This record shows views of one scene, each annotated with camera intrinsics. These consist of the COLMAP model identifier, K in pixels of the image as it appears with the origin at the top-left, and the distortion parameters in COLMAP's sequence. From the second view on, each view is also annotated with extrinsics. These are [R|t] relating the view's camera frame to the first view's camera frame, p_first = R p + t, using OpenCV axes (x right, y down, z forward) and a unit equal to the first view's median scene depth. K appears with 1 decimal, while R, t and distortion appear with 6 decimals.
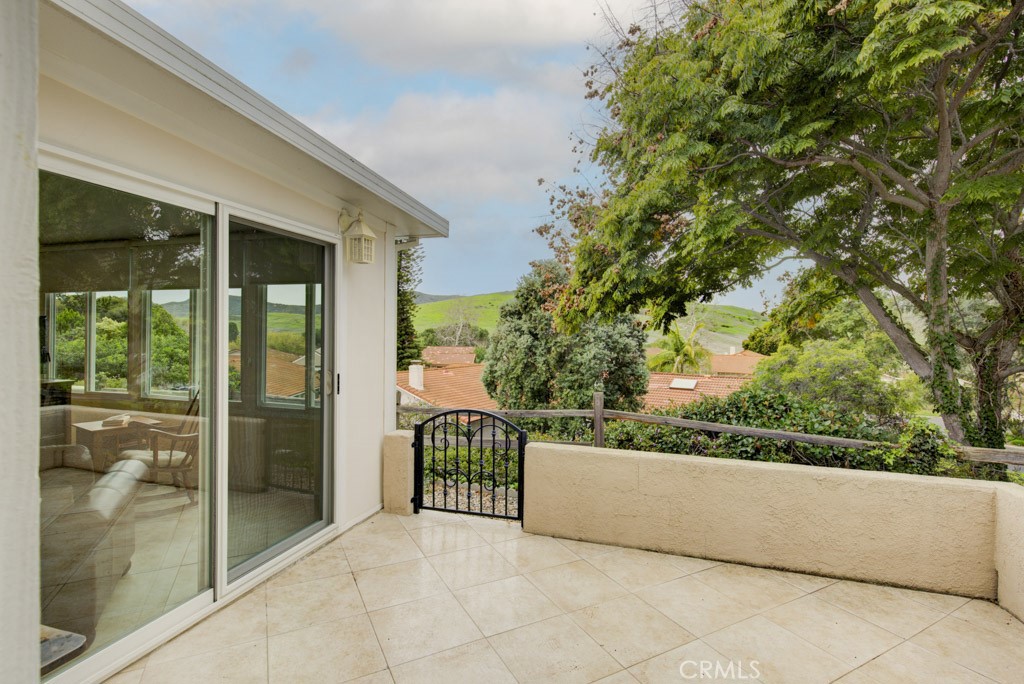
lens RADIAL K [[466.6, 0, 509.6], [0, 466.6, 335.3], [0, 0, 1]] dist [0.002307, 0.000320]
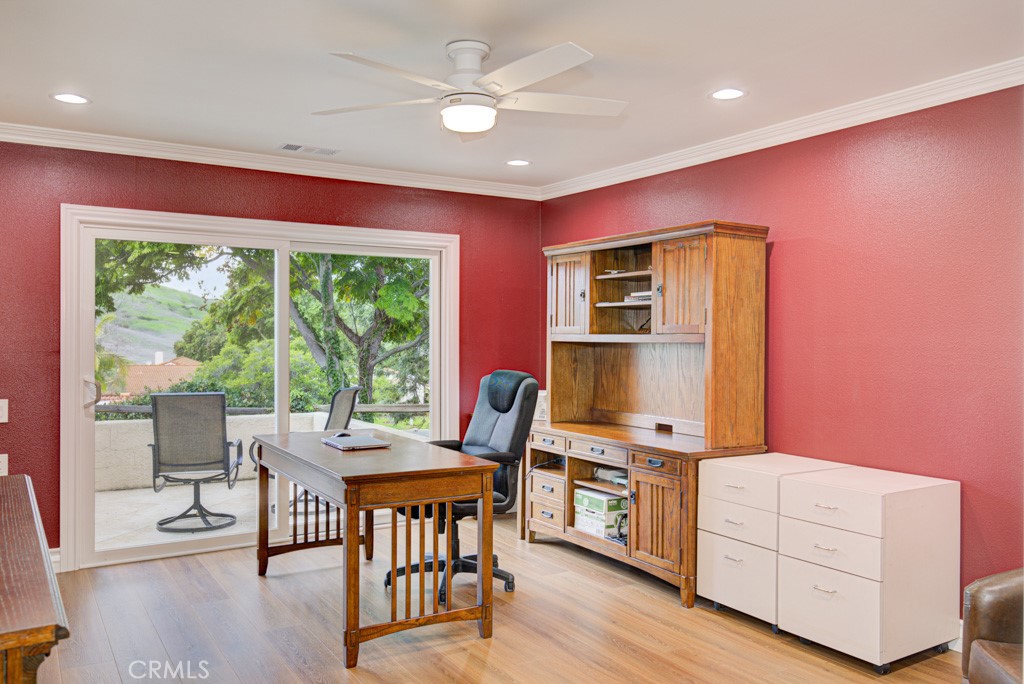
lens RADIAL K [[842.9, 0, 511.7], [0, 842.9, 338.8], [0, 0, 1]] dist [0.047033, 0.003889]
pose [[0.665266, -0.005331, 0.746588, -0.249076], [0.000698, 0.999979, 0.006519, -0.000812], [-0.746606, -0.003816, 0.665255, -0.476178]]
